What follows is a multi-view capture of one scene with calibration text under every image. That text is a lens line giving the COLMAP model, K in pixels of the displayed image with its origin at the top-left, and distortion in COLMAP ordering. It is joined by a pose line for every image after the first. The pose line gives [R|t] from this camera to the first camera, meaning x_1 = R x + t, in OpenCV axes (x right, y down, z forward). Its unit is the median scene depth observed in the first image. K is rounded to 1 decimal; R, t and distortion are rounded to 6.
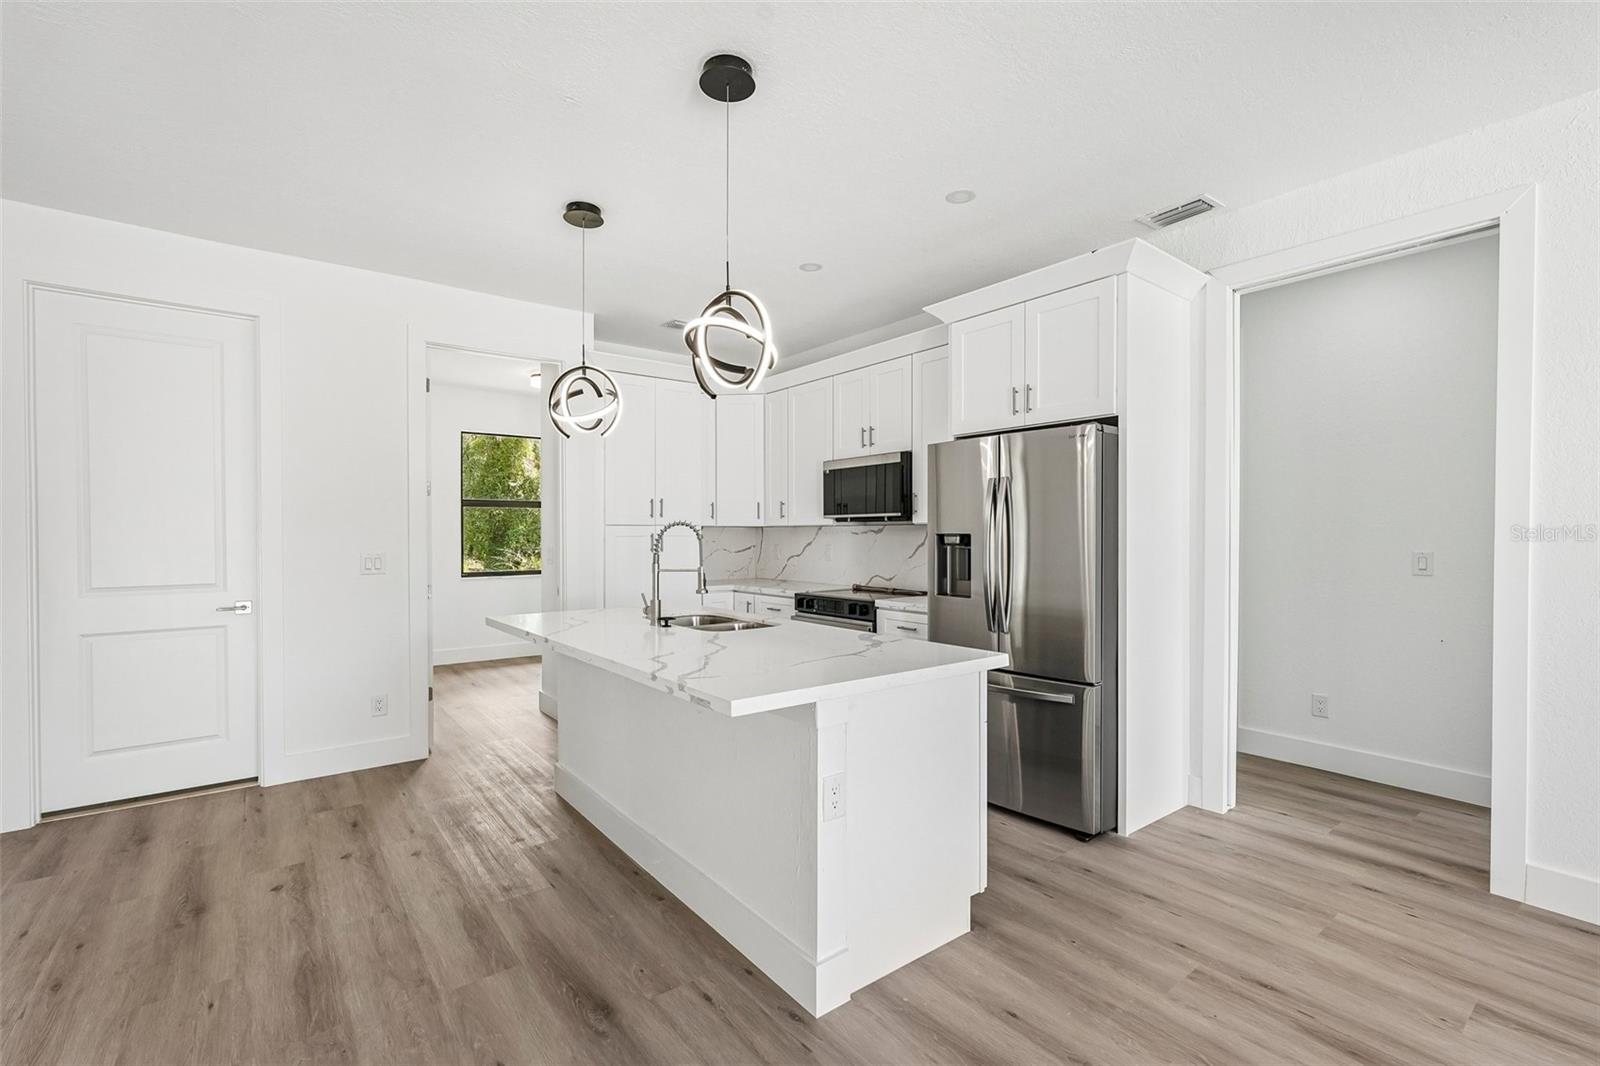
lens RADIAL K [[708.9, 0, 798.0], [0, 708.9, 540.7], [0, 0, 1]] dist [-0.014376, 0.008582]
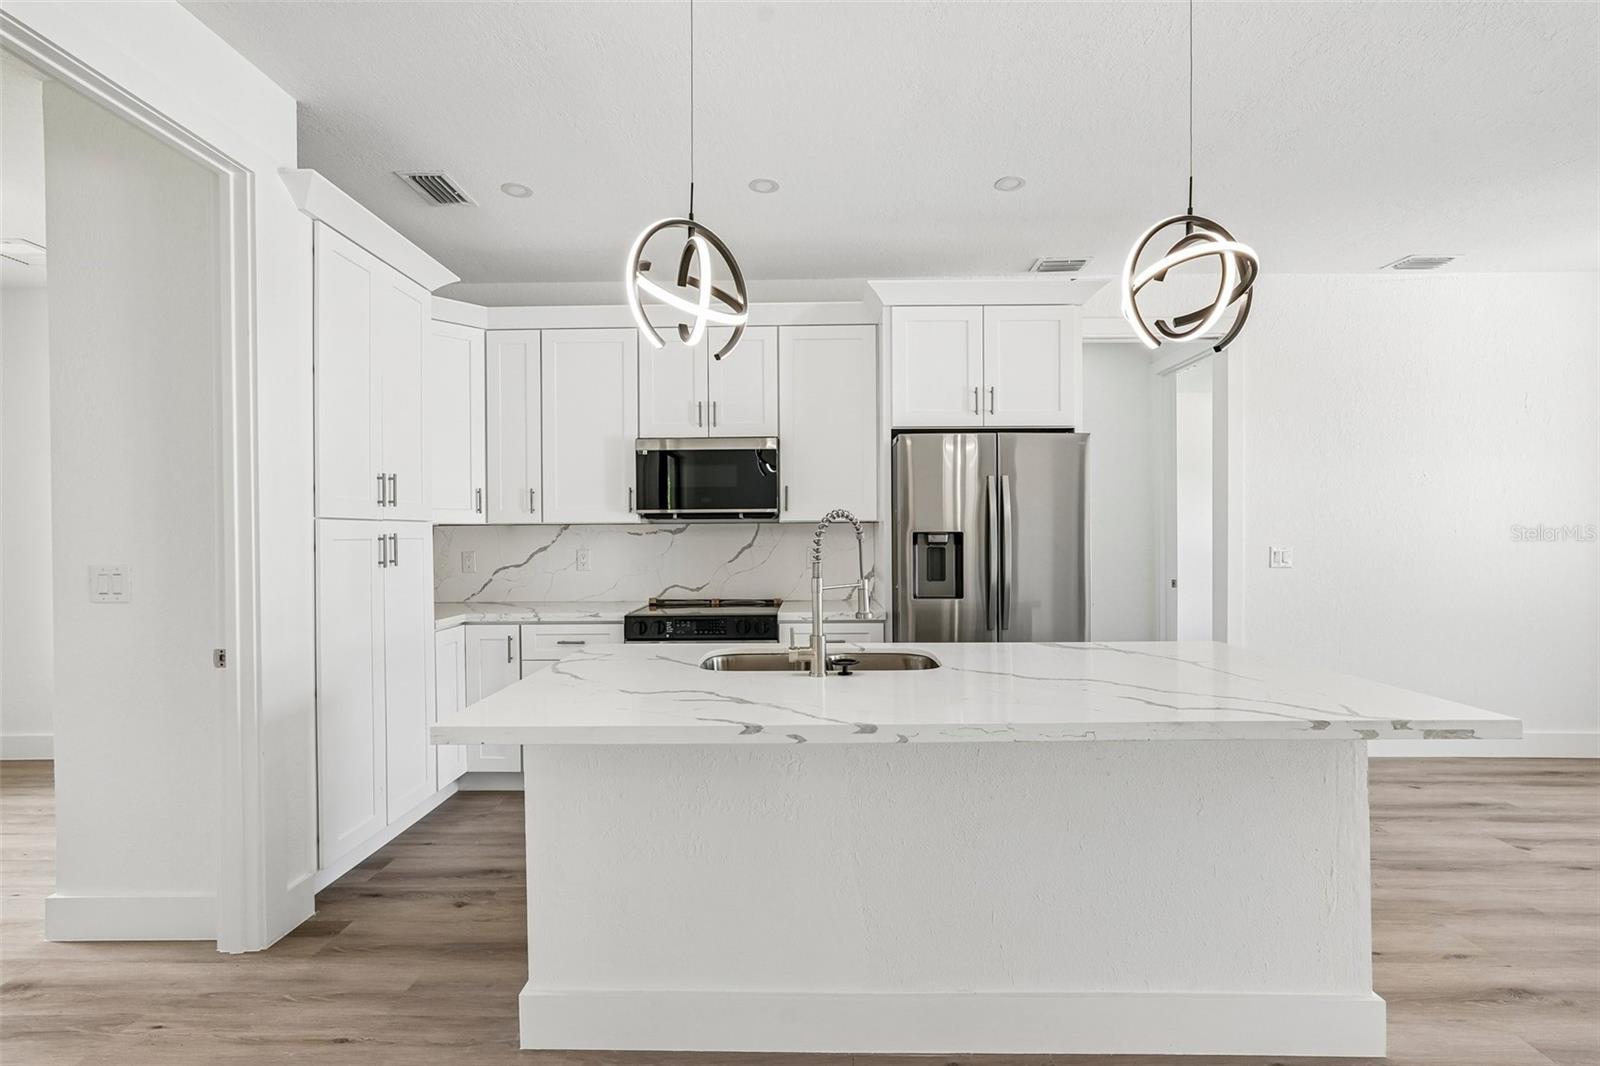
lens RADIAL K [[708.9, 0, 798.0], [0, 708.9, 540.7], [0, 0, 1]] dist [-0.014376, 0.008582]
pose [[0.627763, -0.010911, 0.778328, -0.646242], [0.014715, 0.999889, 0.002148, -0.002799], [-0.778266, 0.010105, 0.627854, 0.563921]]
